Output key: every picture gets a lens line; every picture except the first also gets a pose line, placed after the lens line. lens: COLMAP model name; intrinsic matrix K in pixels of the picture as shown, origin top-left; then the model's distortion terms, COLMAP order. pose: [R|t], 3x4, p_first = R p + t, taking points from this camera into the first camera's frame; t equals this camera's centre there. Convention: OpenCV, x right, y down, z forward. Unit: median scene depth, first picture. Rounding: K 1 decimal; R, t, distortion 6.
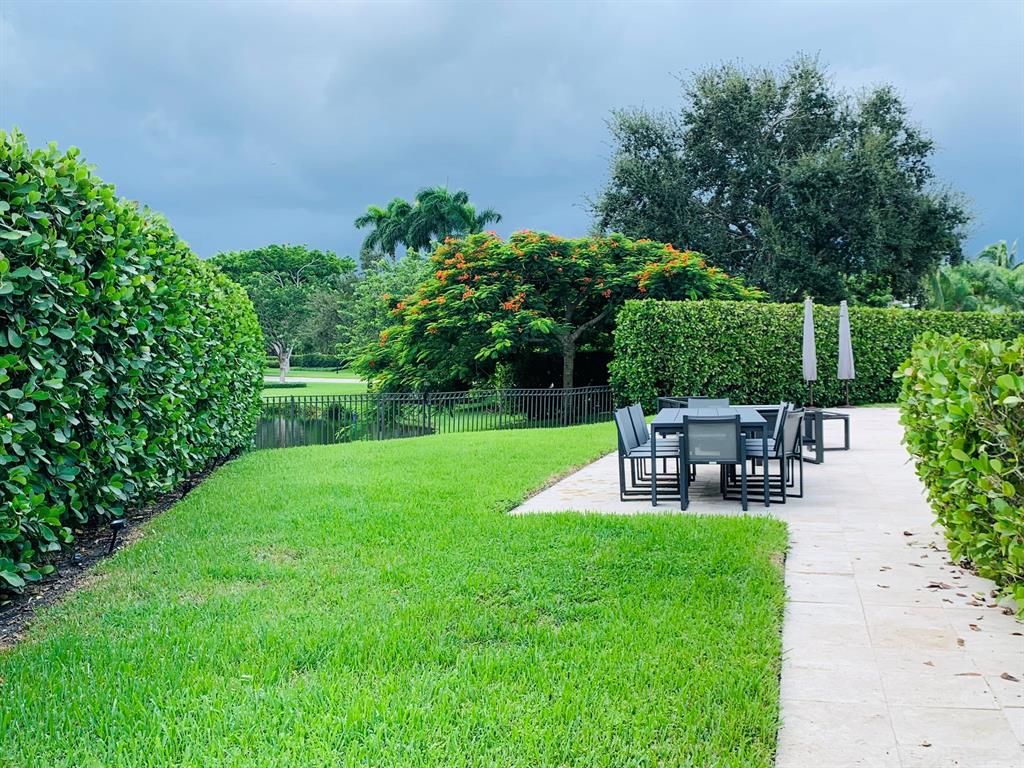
lens RADIAL K [[1018.8, 0, 512.0], [0, 1018.8, 384.0], [0, 0, 1]] dist [0.010355, 0.009704]
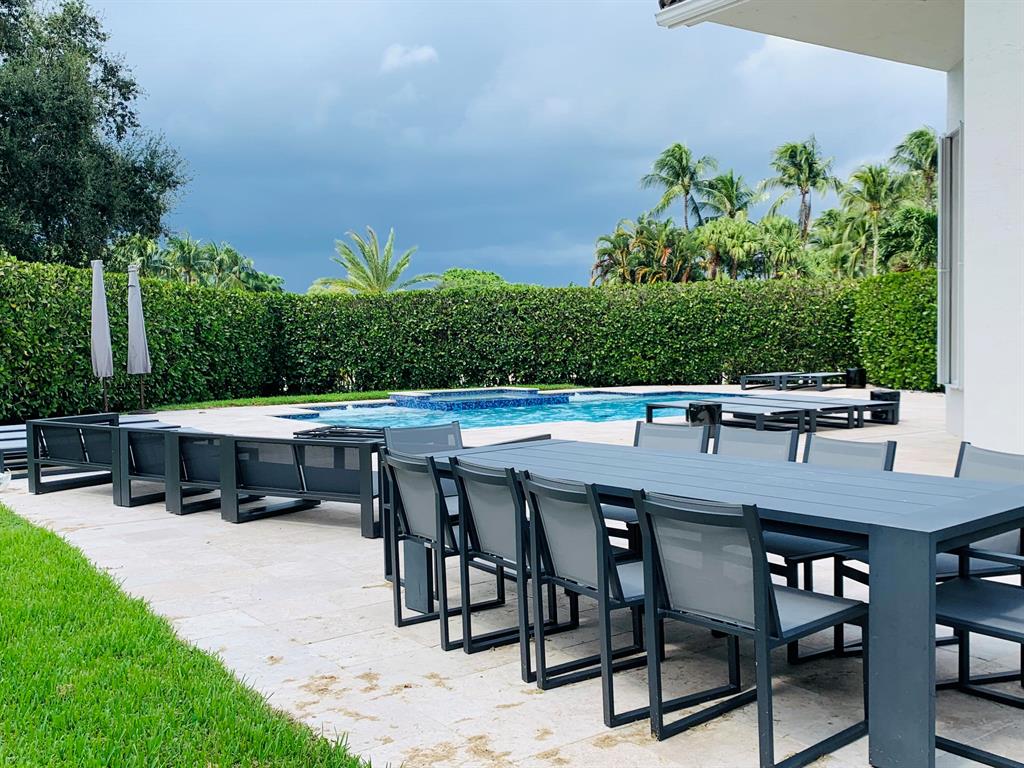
lens RADIAL K [[1018.8, 0, 512.0], [0, 1018.8, 384.0], [0, 0, 1]] dist [0.010355, 0.009704]
pose [[0.621026, -0.037001, 0.782916, -0.056534], [0.029527, 0.999280, 0.023805, -0.005194], [-0.783234, 0.008334, 0.621672, 0.260088]]
